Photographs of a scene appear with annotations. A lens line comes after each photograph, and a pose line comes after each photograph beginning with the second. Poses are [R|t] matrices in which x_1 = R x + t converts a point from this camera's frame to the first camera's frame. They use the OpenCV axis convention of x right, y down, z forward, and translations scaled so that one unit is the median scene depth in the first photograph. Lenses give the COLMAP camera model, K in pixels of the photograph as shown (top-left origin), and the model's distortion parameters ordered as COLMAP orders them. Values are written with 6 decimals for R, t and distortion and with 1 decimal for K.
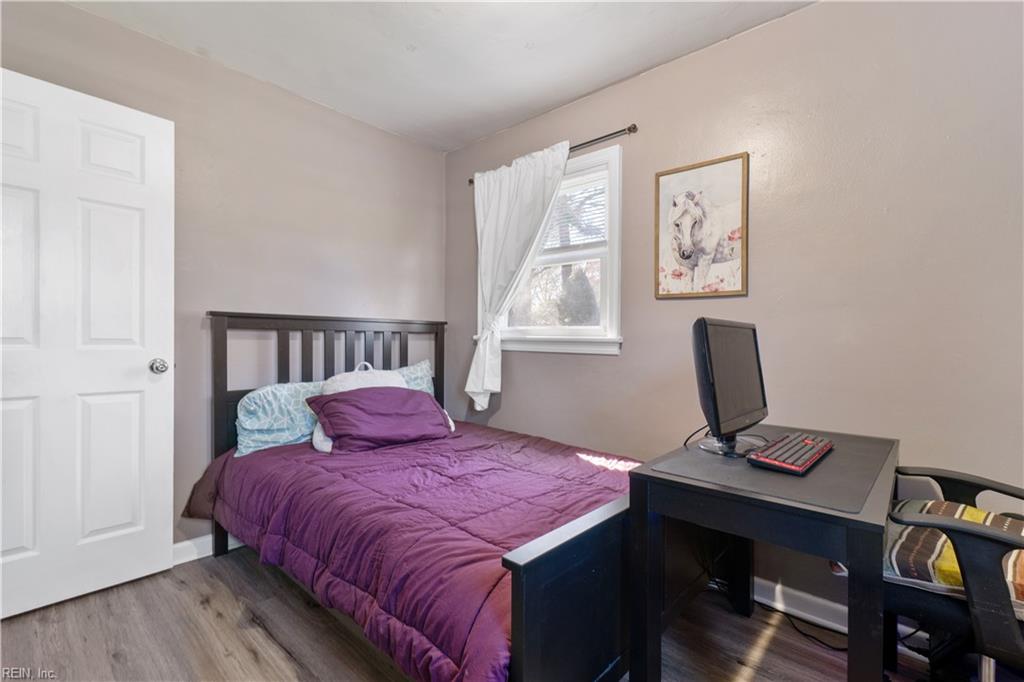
lens RADIAL K [[454.0, 0, 508.5], [0, 454.0, 344.9], [0, 0, 1]] dist [-0.003193, -0.000982]
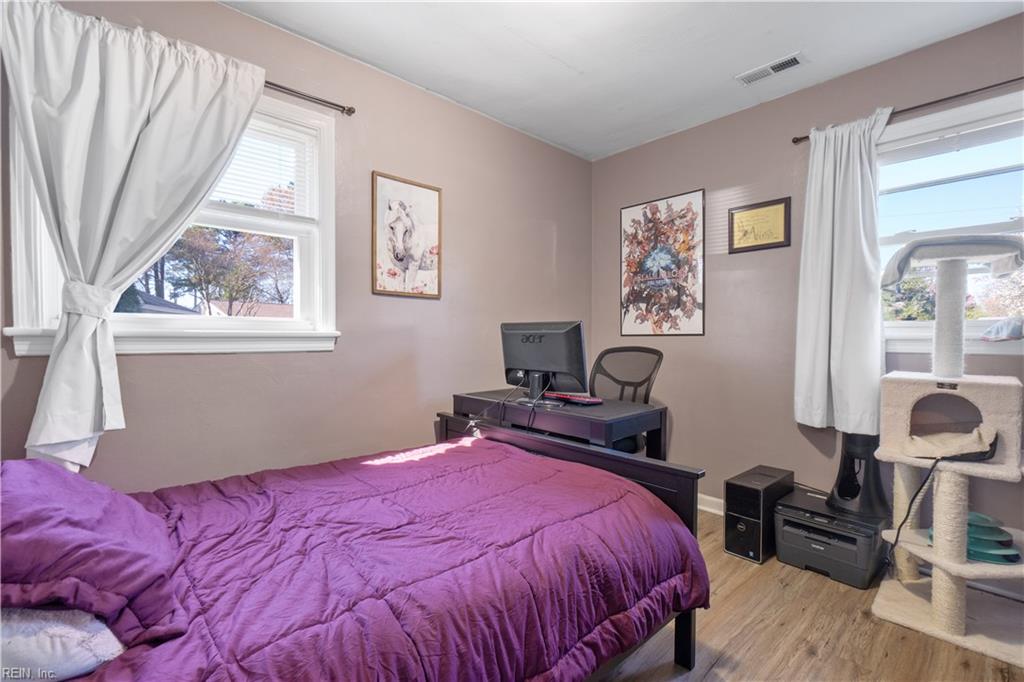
lens RADIAL K [[454.0, 0, 508.1], [0, 454.0, 335.4], [0, 0, 1]] dist [-0.003193, -0.000982]
pose [[0.092732, -0.018035, 0.995528, -0.704347], [0.007175, 0.999822, 0.017444, -0.024268], [-0.995665, 0.005526, 0.092845, 0.636114]]
